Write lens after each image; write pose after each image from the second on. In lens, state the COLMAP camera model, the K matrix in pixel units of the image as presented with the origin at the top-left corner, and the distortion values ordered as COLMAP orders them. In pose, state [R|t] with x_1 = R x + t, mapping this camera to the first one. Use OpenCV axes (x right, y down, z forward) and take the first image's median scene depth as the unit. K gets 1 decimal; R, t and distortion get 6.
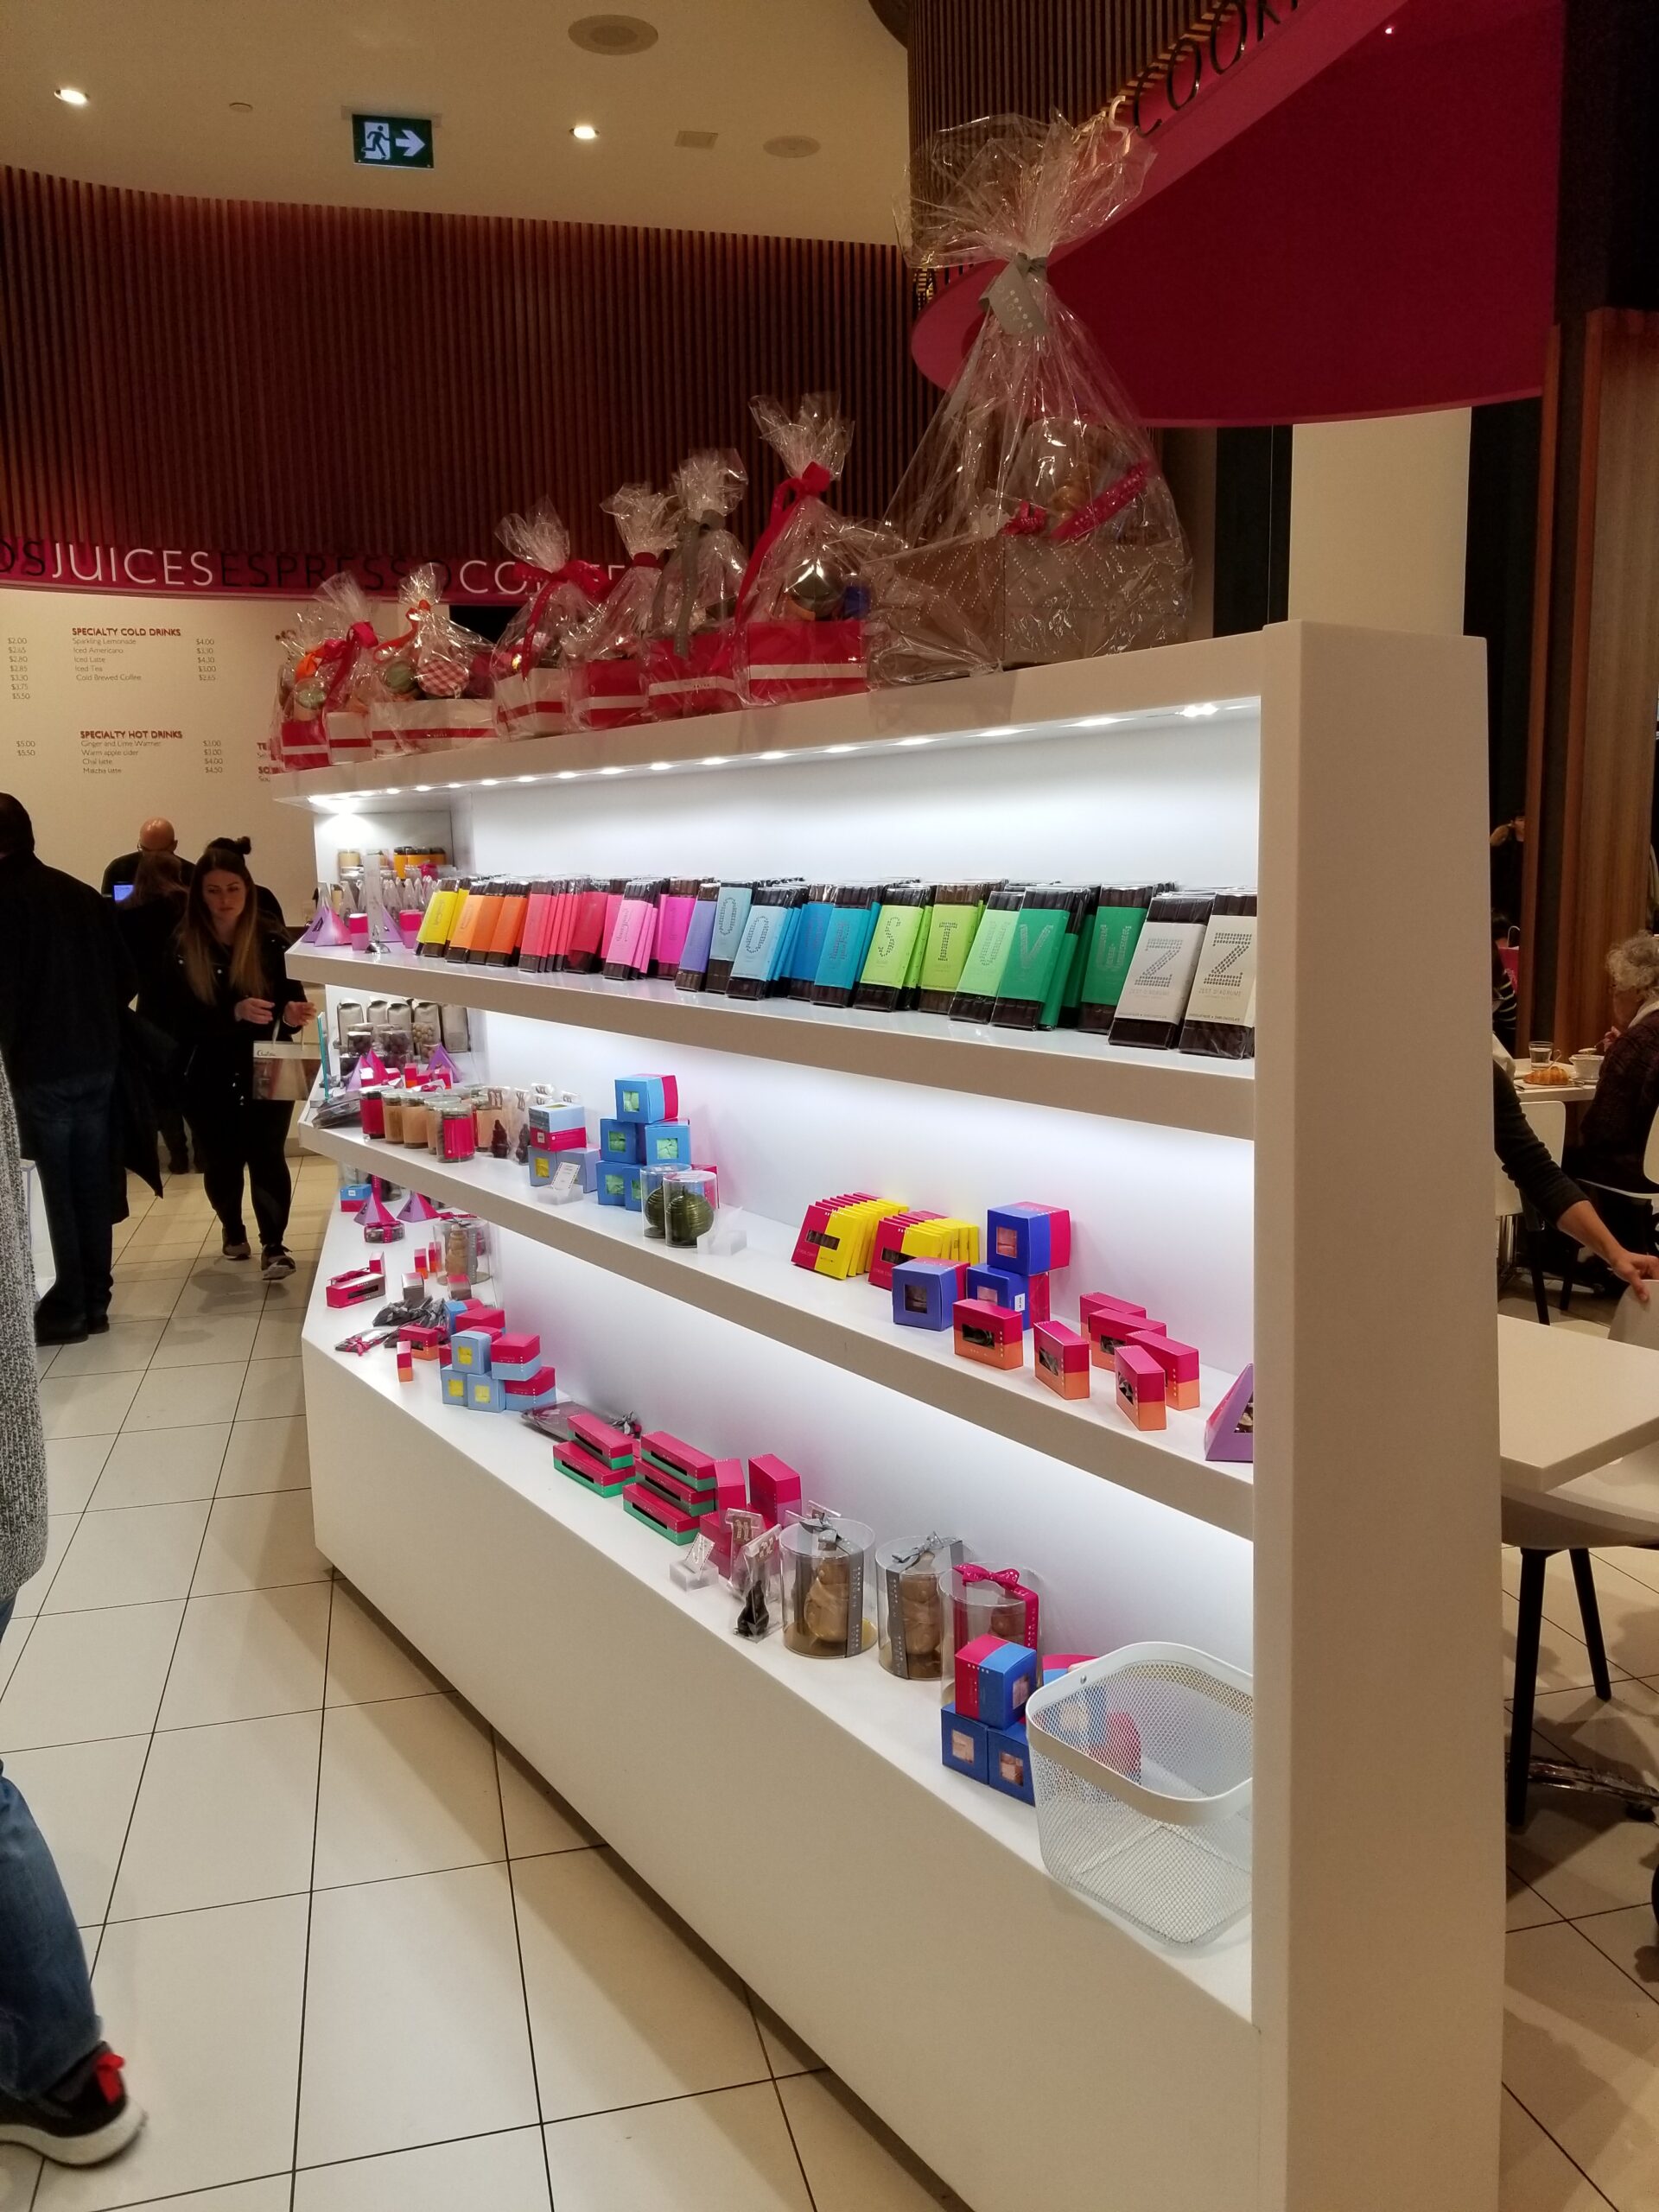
lens RADIAL K [[1752.6, 0, 829.8], [0, 1752.6, 1102.0], [0, 0, 1]] dist [-0.003201, -0.000979]
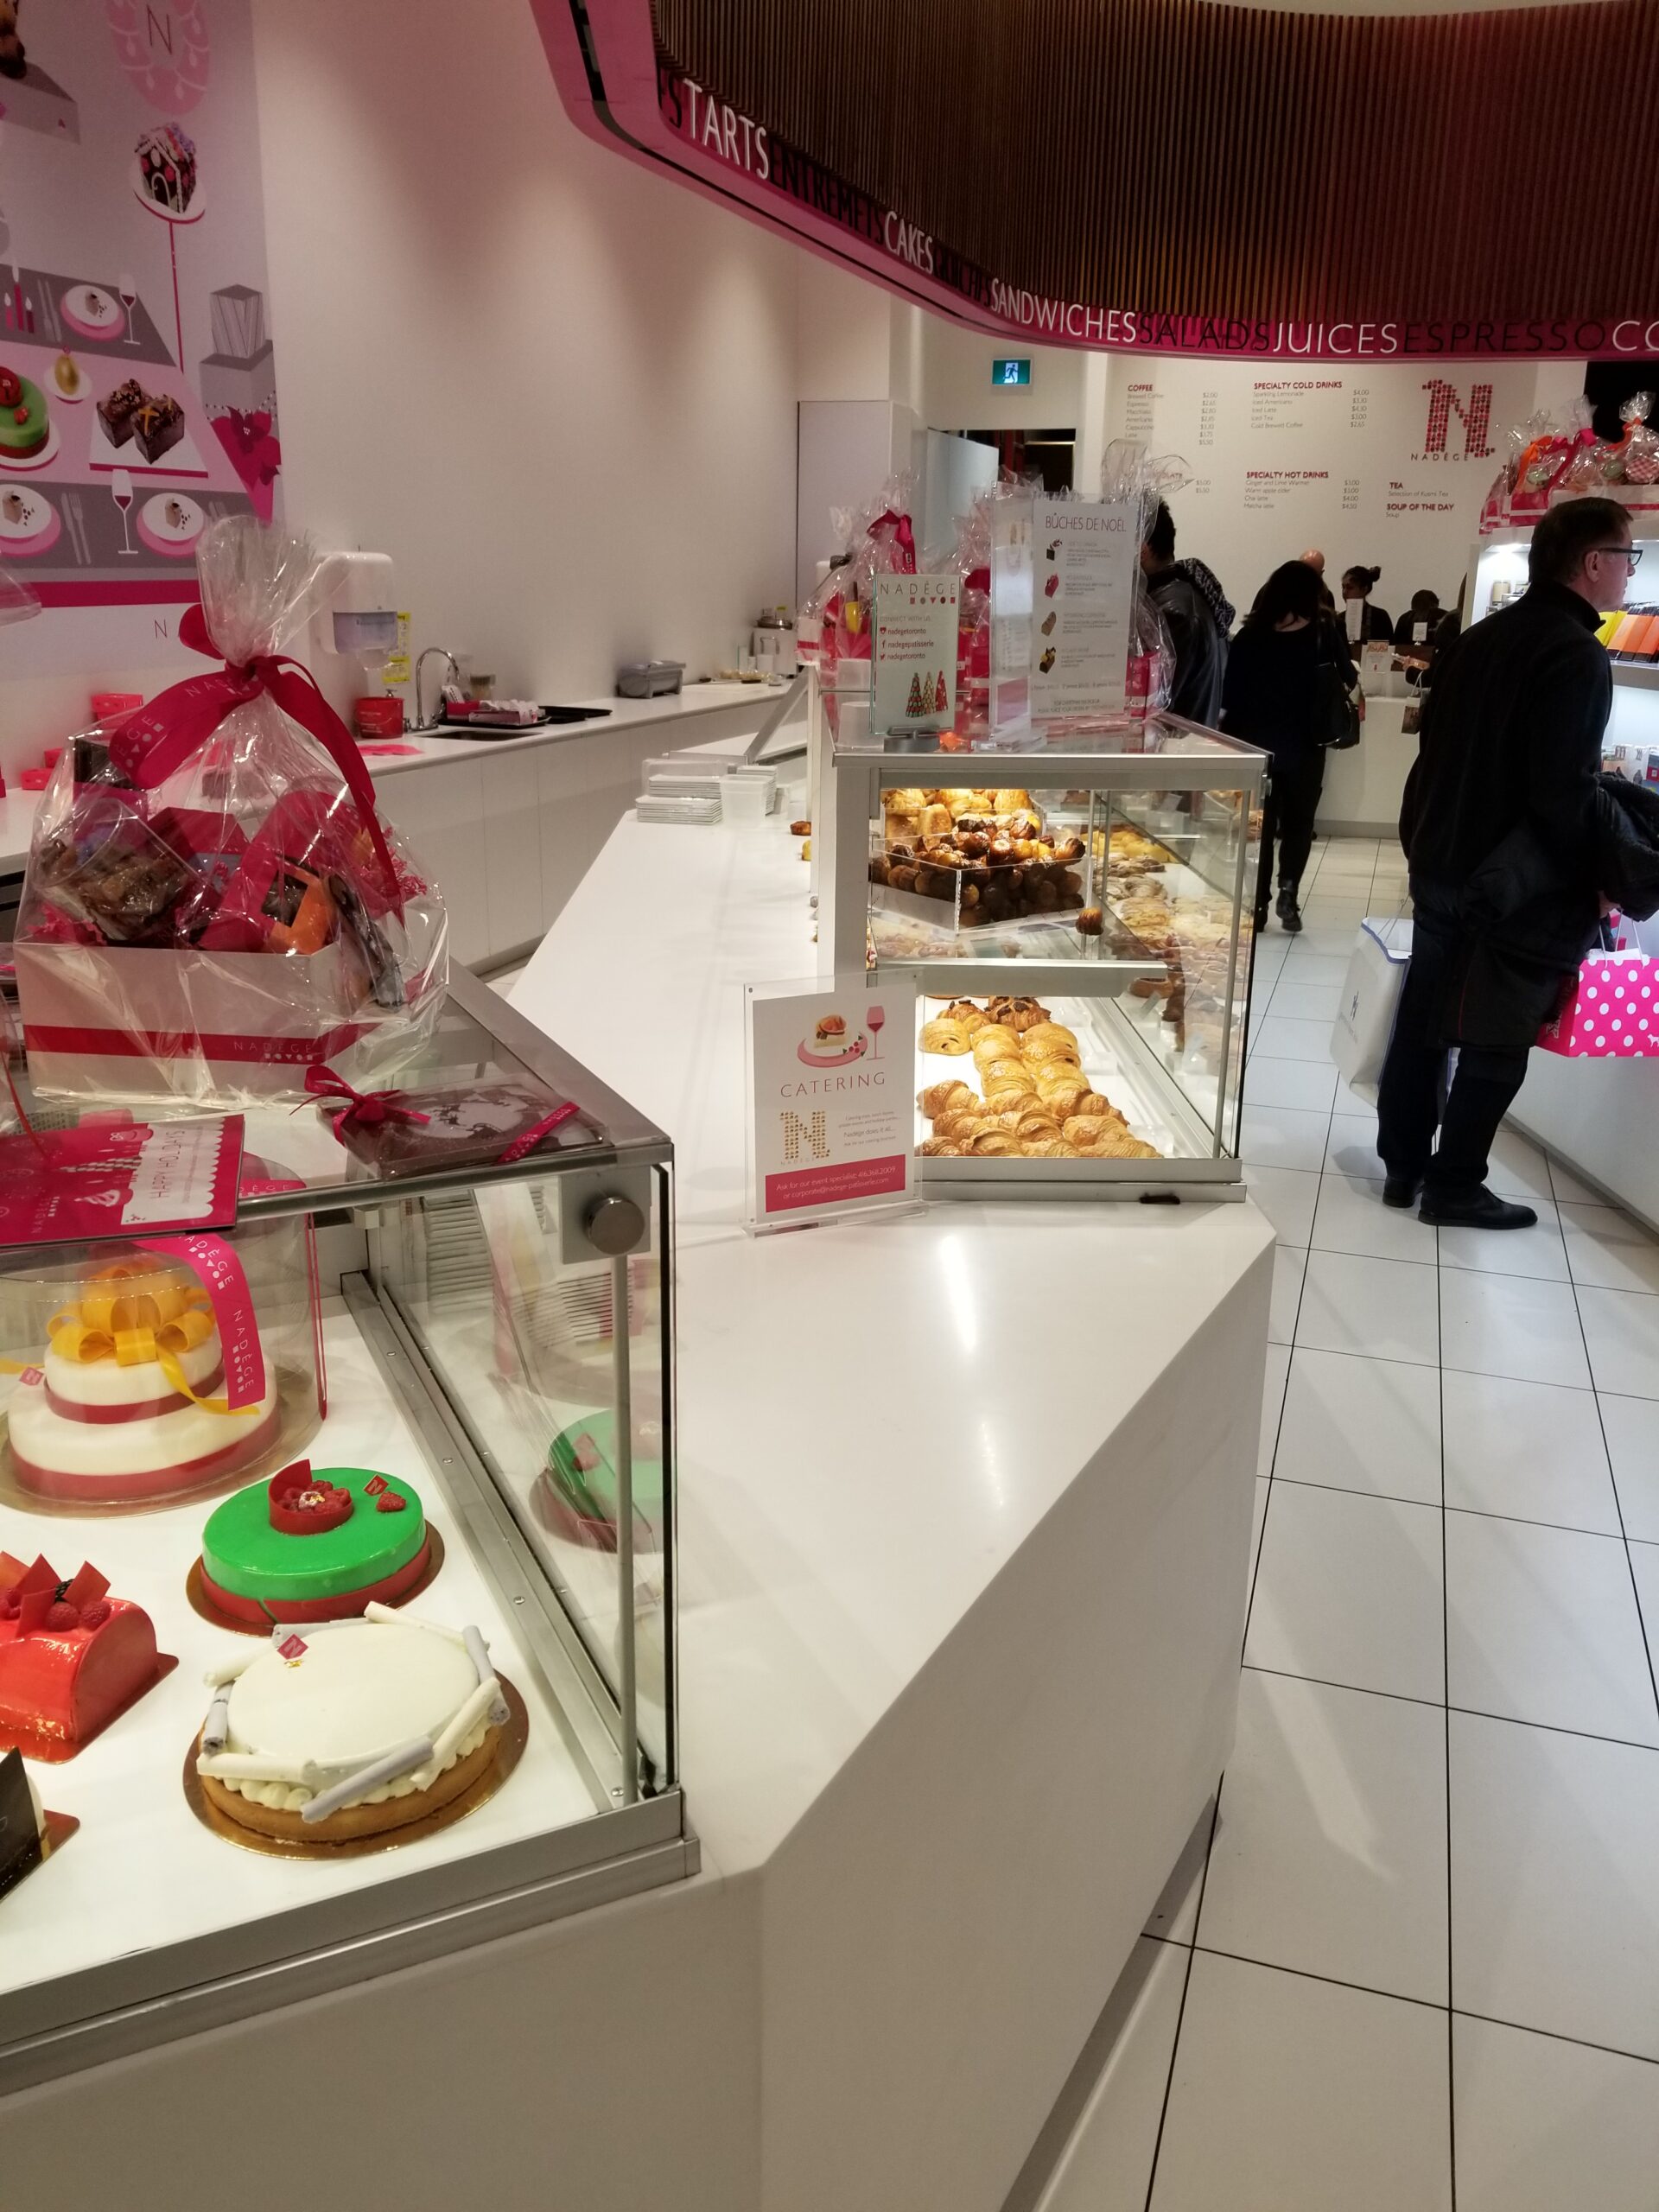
lens RADIAL K [[1752.6, 0, 828.7], [0, 1752.6, 1105.7], [0, 0, 1]] dist [-0.003201, -0.000979]
pose [[0.845795, 0.183403, -0.500993, 0.019527], [-0.106801, 0.978252, 0.177812, 0.042581], [0.522709, -0.096885, 0.846988, -0.286533]]
